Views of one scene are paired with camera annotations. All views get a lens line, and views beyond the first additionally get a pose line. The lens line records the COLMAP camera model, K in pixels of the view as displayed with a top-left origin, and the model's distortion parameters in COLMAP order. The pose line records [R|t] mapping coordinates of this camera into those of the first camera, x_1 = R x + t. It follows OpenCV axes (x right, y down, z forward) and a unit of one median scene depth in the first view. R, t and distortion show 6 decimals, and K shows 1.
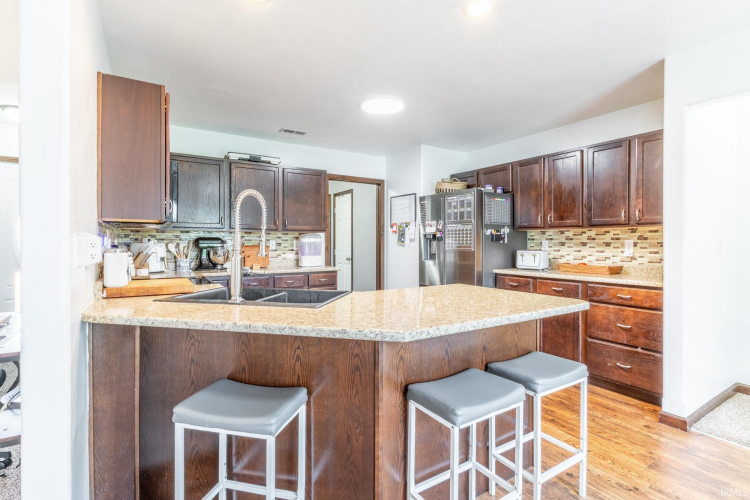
lens RADIAL K [[362.2, 0, 375.0], [0, 362.2, 250.0], [0, 0, 1]] dist [0.002913, 0.000076]
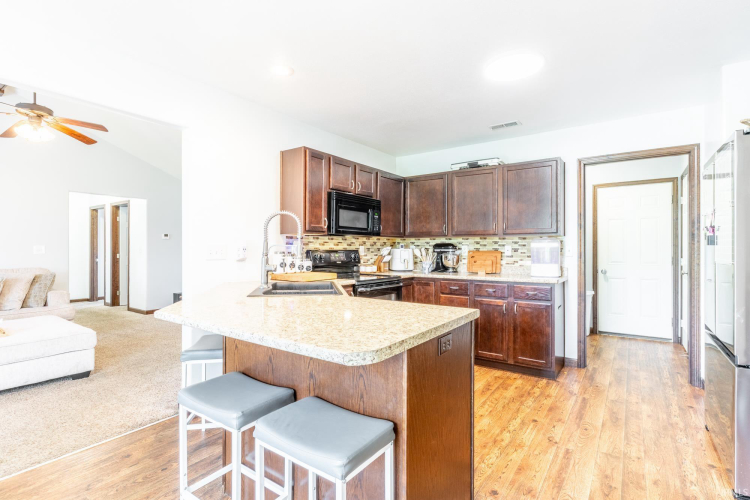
lens RADIAL K [[362.2, 0, 375.0], [0, 362.2, 250.0], [0, 0, 1]] dist [0.002913, 0.000076]
pose [[0.382402, 0.000130, -0.923996, 0.492656], [-0.016824, 0.999835, -0.006822, -0.003627], [0.923843, 0.018154, 0.382341, 0.364079]]
